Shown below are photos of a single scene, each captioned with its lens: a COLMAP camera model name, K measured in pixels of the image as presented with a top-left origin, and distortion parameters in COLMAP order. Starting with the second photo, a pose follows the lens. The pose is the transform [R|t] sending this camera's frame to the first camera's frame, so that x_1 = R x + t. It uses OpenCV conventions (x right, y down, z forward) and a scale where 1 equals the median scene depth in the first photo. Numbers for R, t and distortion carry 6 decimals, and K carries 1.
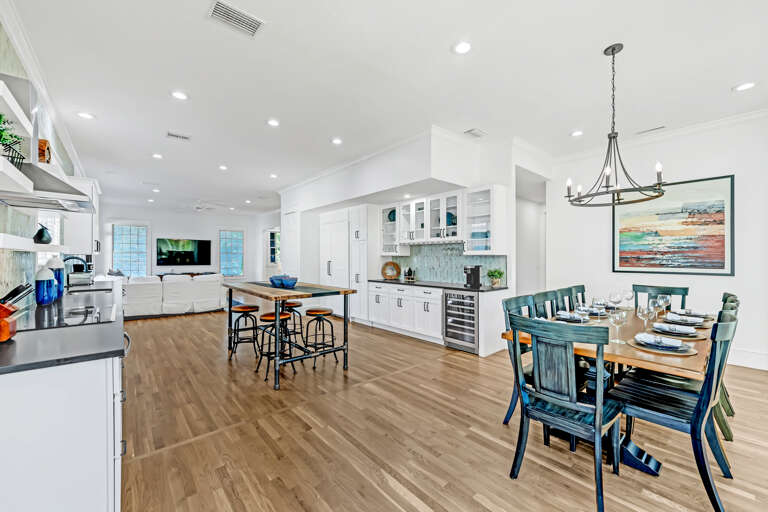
lens RADIAL K [[313.4, 0, 385.5], [0, 313.4, 256.8], [0, 0, 1]] dist [0.018101, 0.000067]
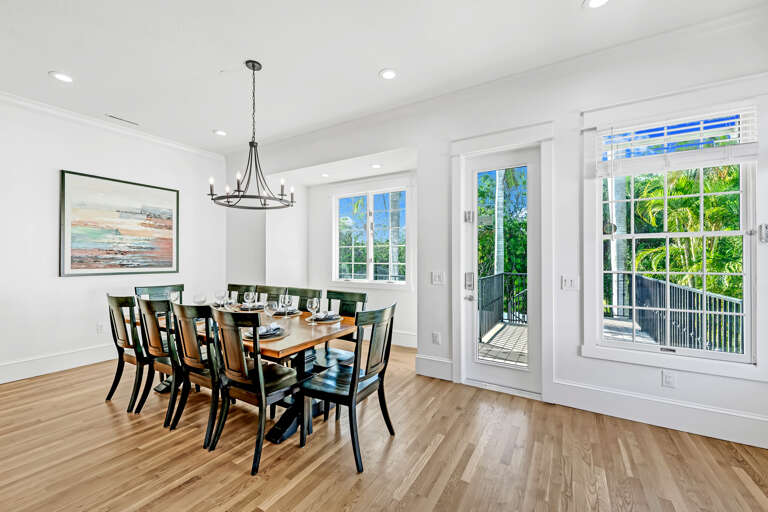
lens RADIAL K [[313.4, 0, 379.3], [0, 313.4, 258.1], [0, 0, 1]] dist [0.018101, 0.000067]
pose [[-0.312493, 0.002848, 0.949916, -0.278542], [0.002111, 0.999995, -0.002304, 0.008124], [-0.949918, 0.001286, -0.312498, 0.582037]]
